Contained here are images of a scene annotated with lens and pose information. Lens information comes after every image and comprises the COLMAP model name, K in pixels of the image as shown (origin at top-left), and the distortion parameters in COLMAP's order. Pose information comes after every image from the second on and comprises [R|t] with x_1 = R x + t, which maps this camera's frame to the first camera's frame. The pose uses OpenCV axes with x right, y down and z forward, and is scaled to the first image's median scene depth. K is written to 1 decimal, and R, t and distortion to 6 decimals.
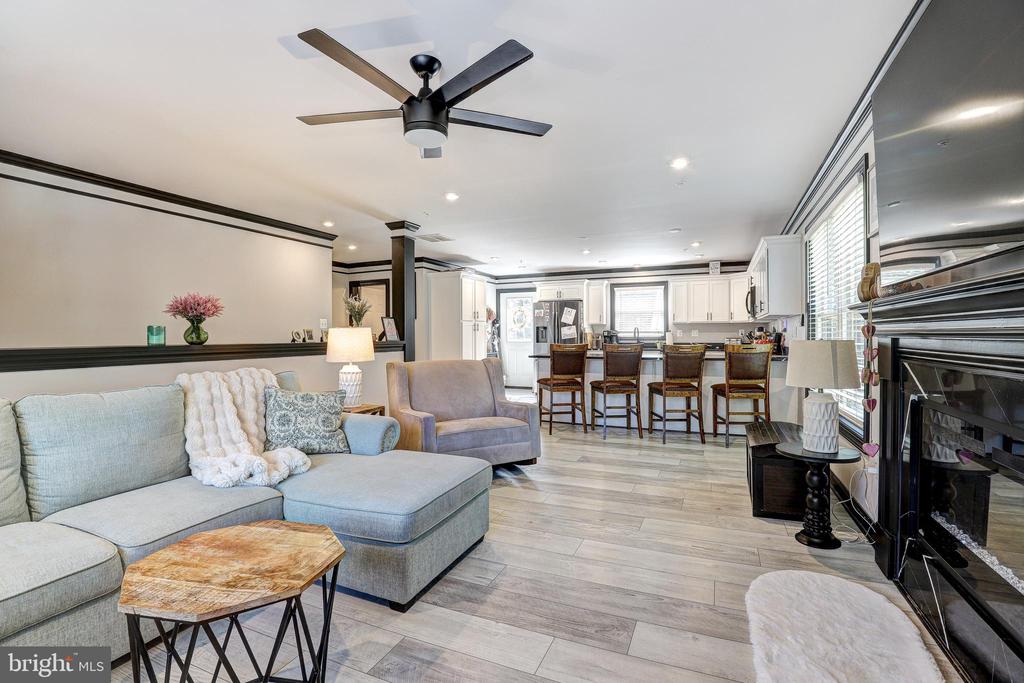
lens RADIAL K [[468.7, 0, 515.4], [0, 468.7, 338.3], [0, 0, 1]] dist [-0.040589, 0.009967]
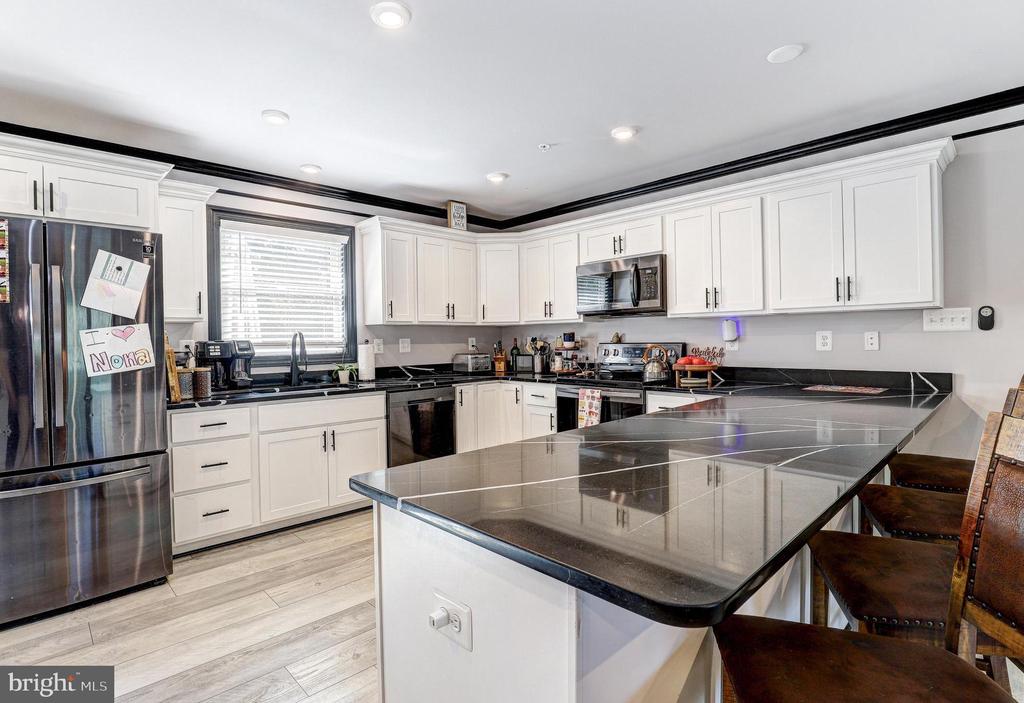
lens RADIAL K [[508.9, 0, 514.3], [0, 508.9, 343.8], [0, 0, 1]] dist [-0.032153, -0.000032]
pose [[0.377505, -0.007381, 0.925978, -0.056965], [0.016559, 0.999862, 0.001219, -0.010901], [-0.925859, 0.014874, 0.377575, 0.652845]]
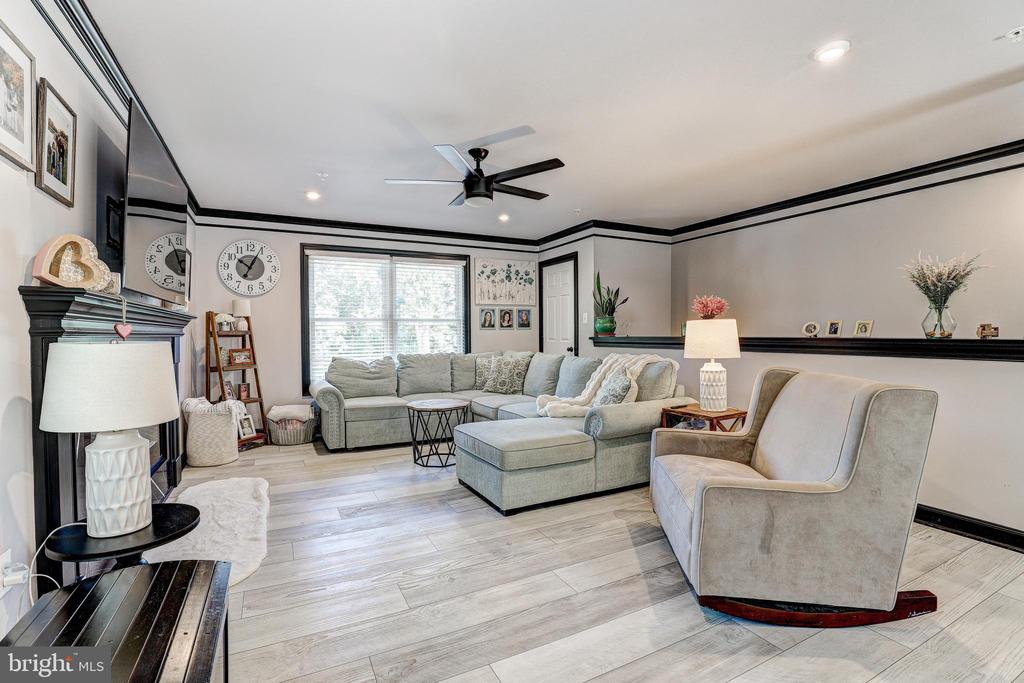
lens RADIAL K [[468.7, 0, 515.4], [0, 468.7, 338.3], [0, 0, 1]] dist [-0.040589, 0.009967]
pose [[-0.631652, 0.017371, -0.775058, 0.755571], [0.005084, 0.999820, 0.018265, -0.009627], [0.775235, 0.007597, -0.631627, 1.688451]]
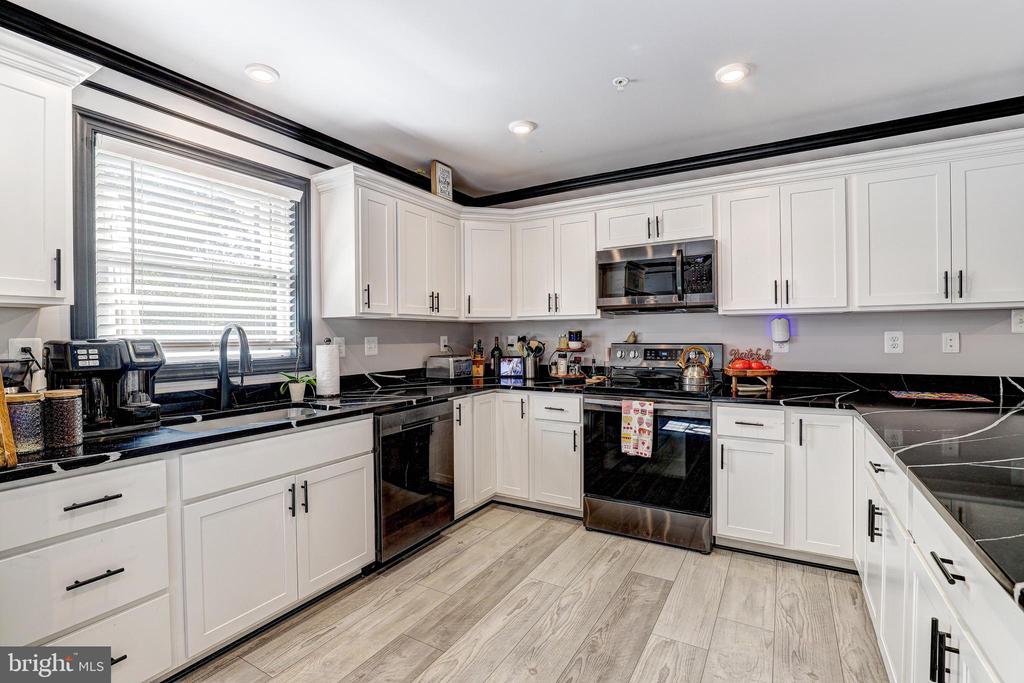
lens RADIAL K [[468.7, 0, 515.4], [0, 468.7, 338.3], [0, 0, 1]] dist [-0.040589, 0.009967]
pose [[0.116717, -0.000006, 0.993165, 0.032466], [0.012613, 0.999919, -0.001477, -0.014177], [-0.993085, 0.012699, 0.116708, 0.792832]]
